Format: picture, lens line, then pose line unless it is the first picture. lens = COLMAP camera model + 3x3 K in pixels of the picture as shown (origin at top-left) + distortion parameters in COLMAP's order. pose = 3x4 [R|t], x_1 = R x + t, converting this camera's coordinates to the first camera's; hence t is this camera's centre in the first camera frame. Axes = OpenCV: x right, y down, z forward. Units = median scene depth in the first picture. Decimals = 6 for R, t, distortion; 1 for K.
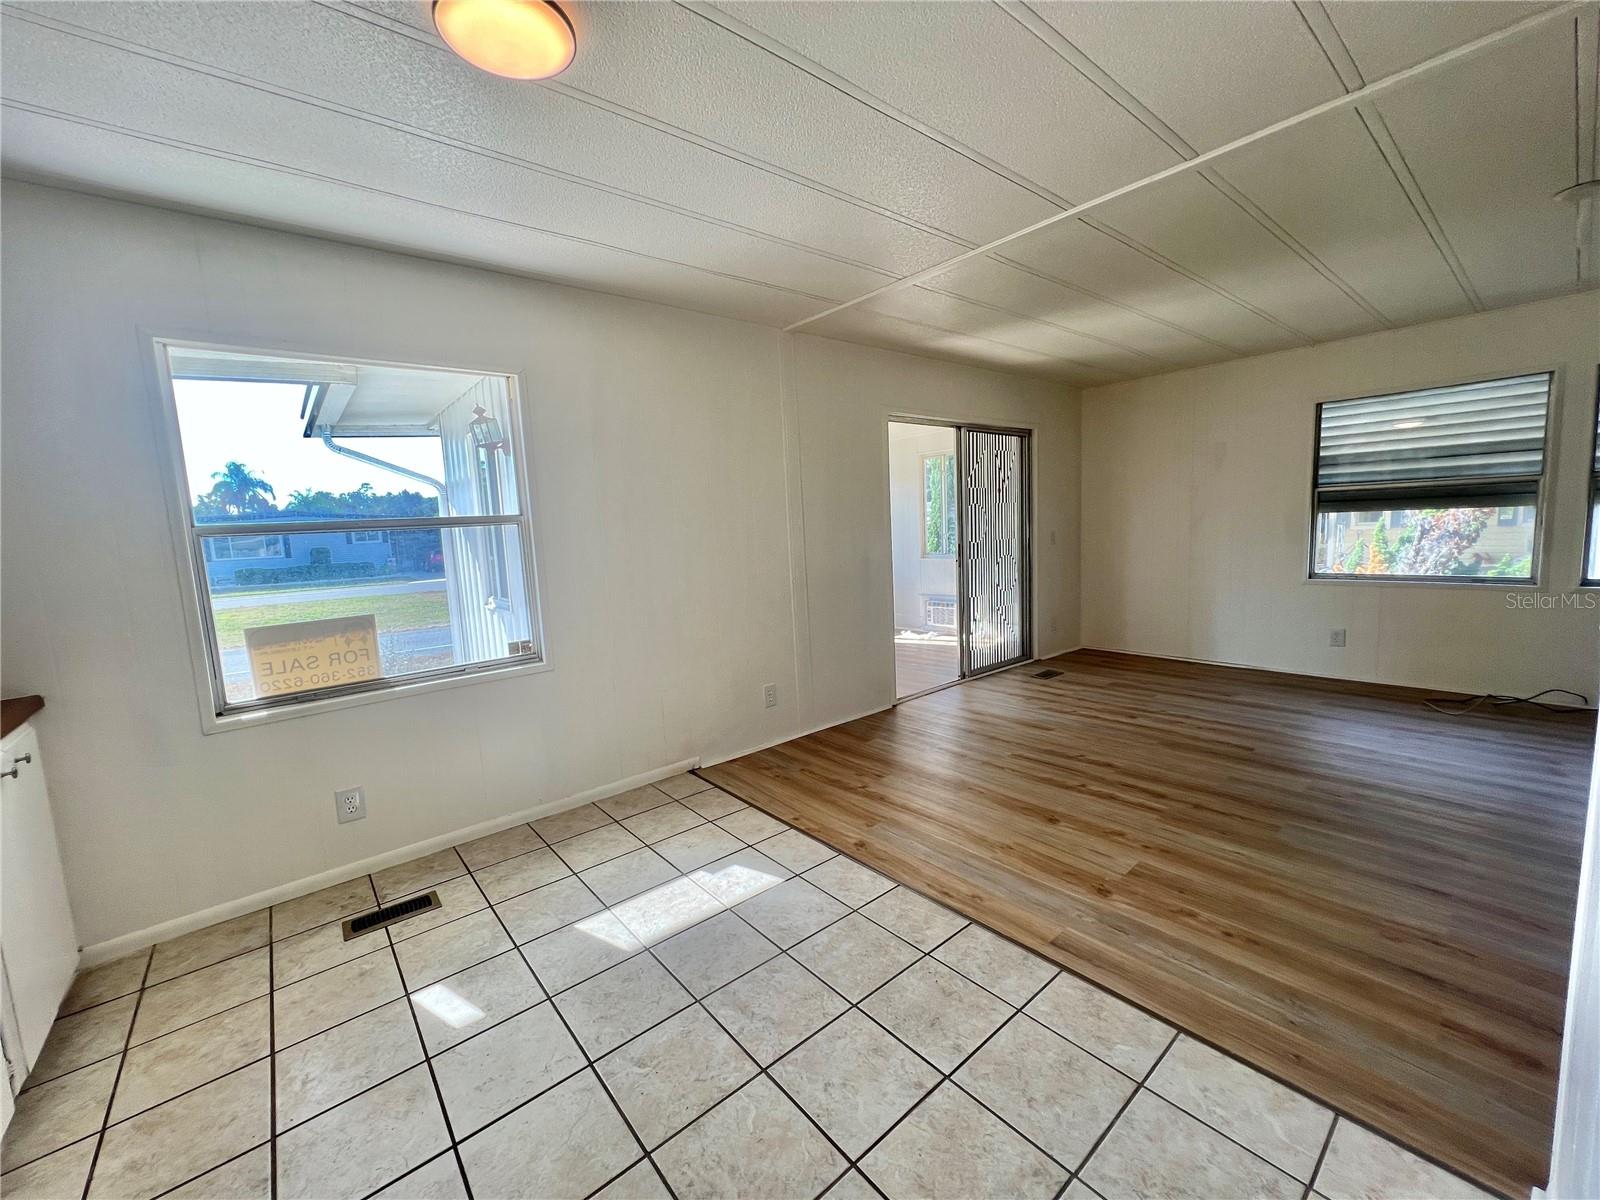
lens RADIAL K [[647.0, 0, 796.2], [0, 647.0, 600.6], [0, 0, 1]] dist [0.002953, 0.000697]
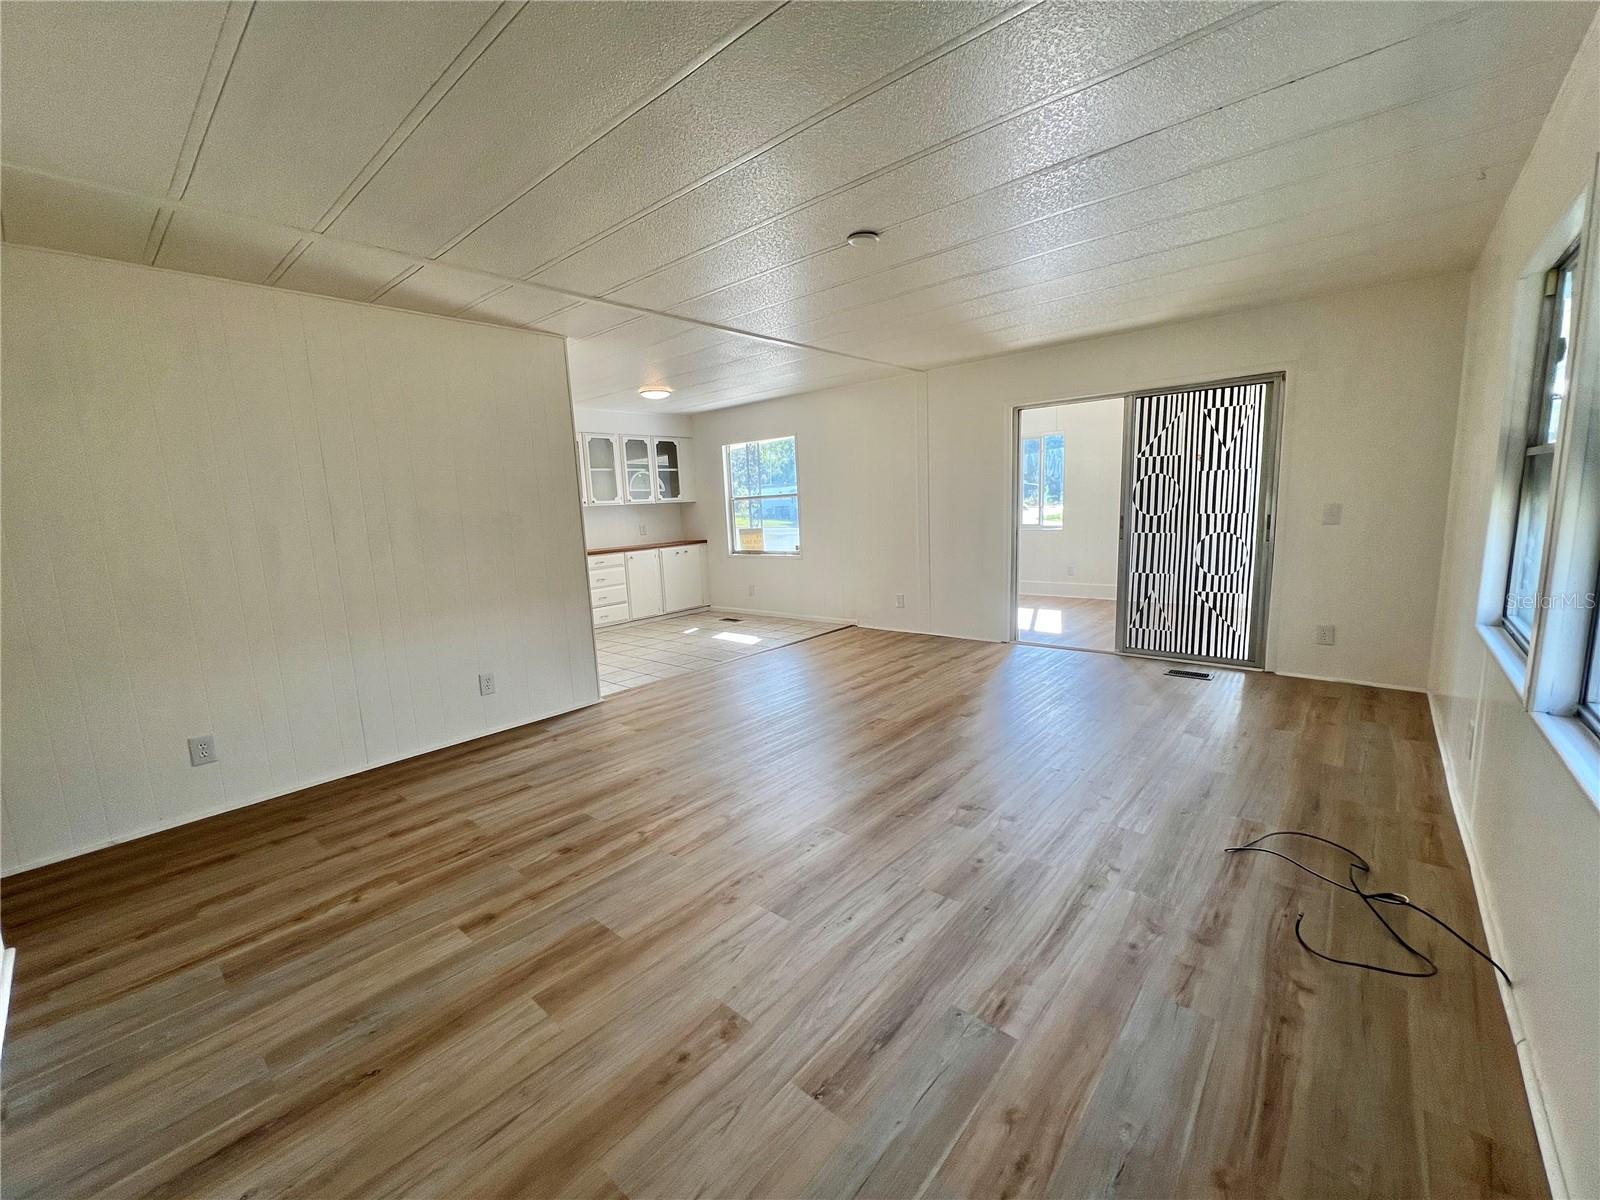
lens RADIAL K [[647.0, 0, 796.2], [0, 647.0, 600.6], [0, 0, 1]] dist [0.002953, 0.000697]
pose [[0.152047, 0.186294, -0.970658, 1.994752], [-0.080397, 0.981153, 0.175714, -0.162684], [0.985098, 0.051322, 0.164159, 0.609319]]
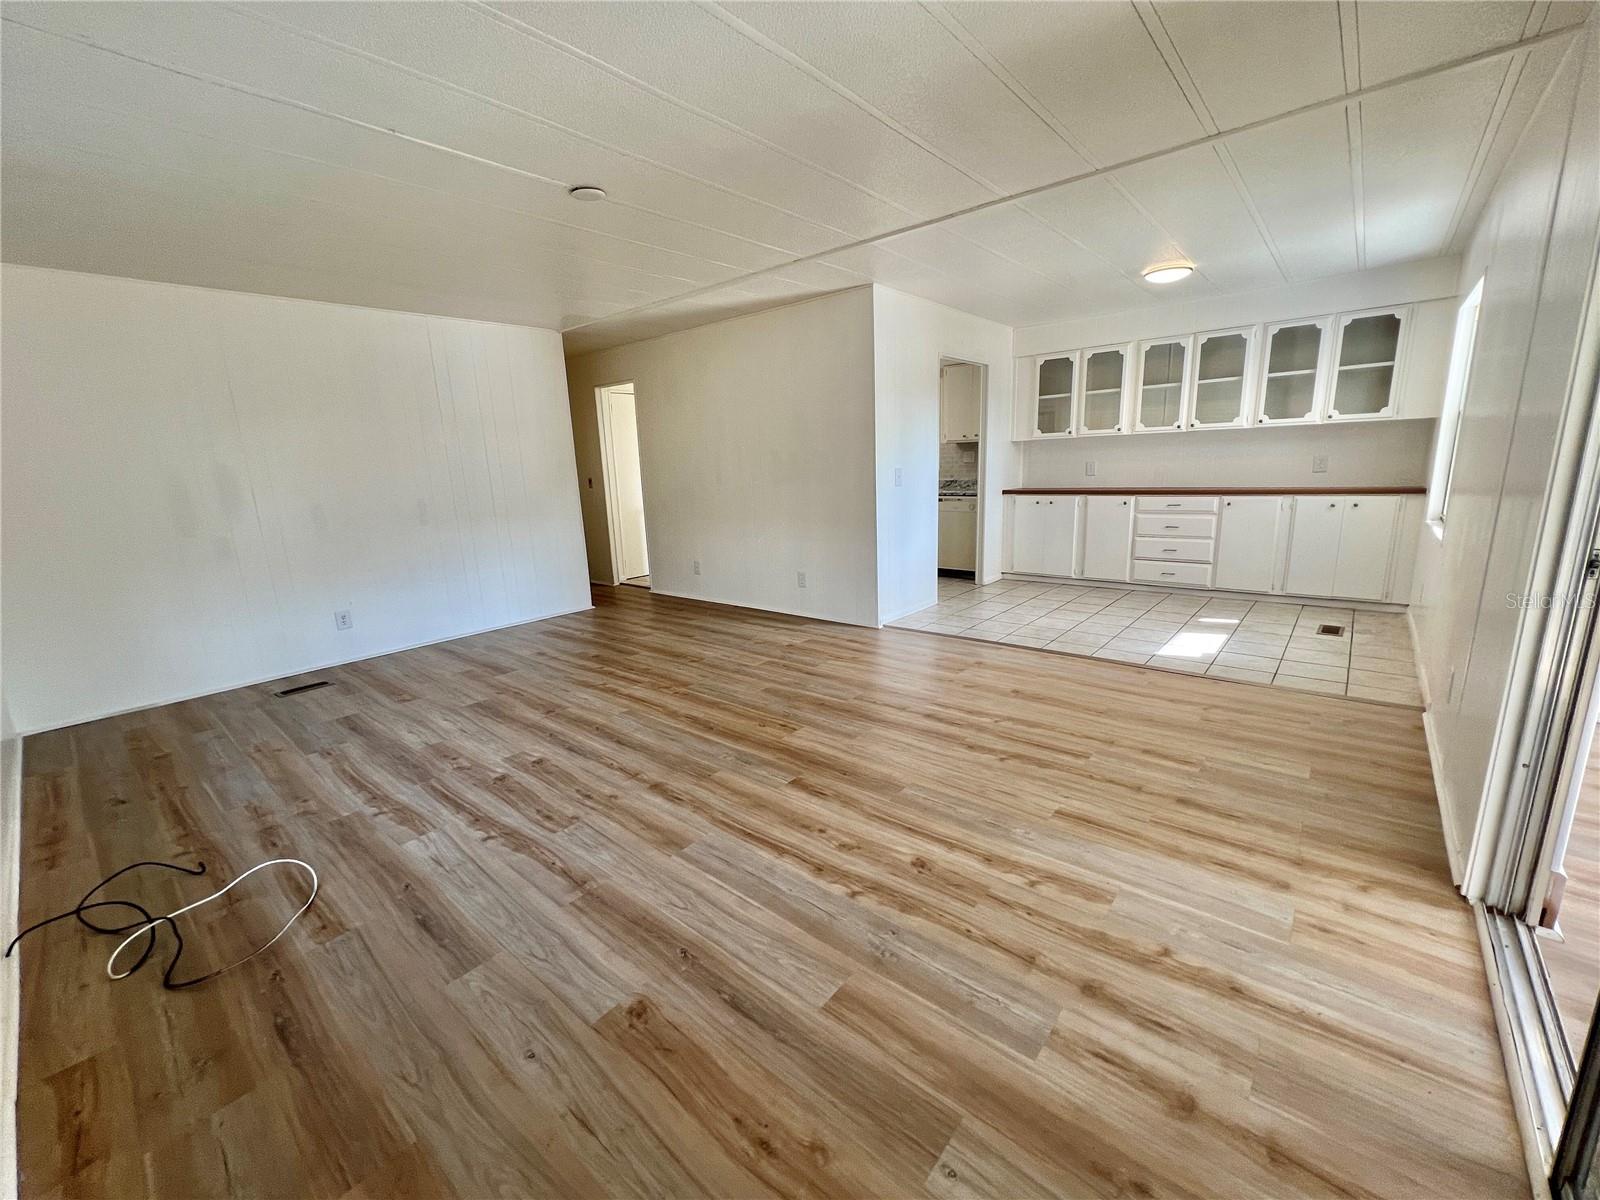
lens RADIAL K [[647.0, 0, 796.2], [0, 647.0, 600.6], [0, 0, 1]] dist [0.002953, 0.000697]
pose [[-0.982775, 0.120263, -0.140324, 0.914851], [0.067473, 0.940375, 0.333379, -0.262022], [0.172051, 0.318169, -0.932291, 1.923907]]
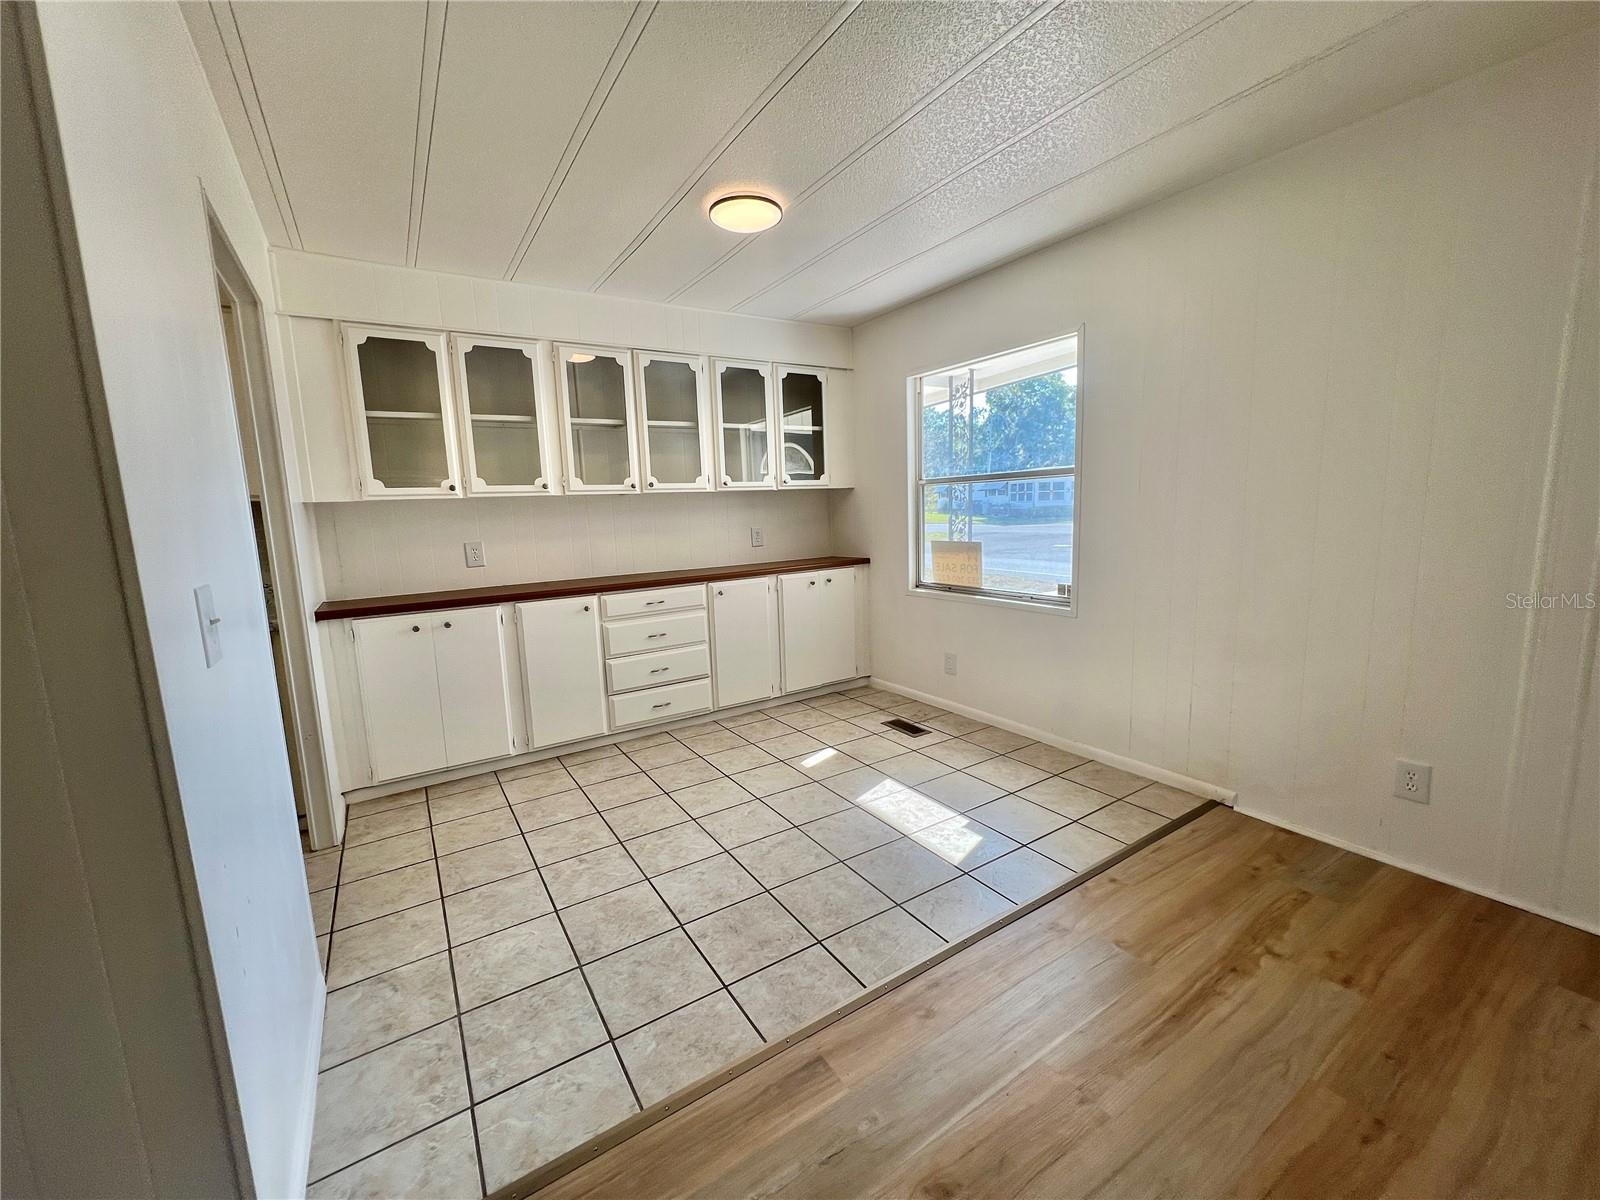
lens RADIAL K [[647.0, 0, 796.2], [0, 647.0, 600.6], [0, 0, 1]] dist [0.002953, 0.000697]
pose [[-0.129695, 0.196469, -0.971895, 0.702565], [-0.076952, 0.975223, 0.207411, -0.102992], [0.988563, 0.101690, -0.111362, 0.681892]]
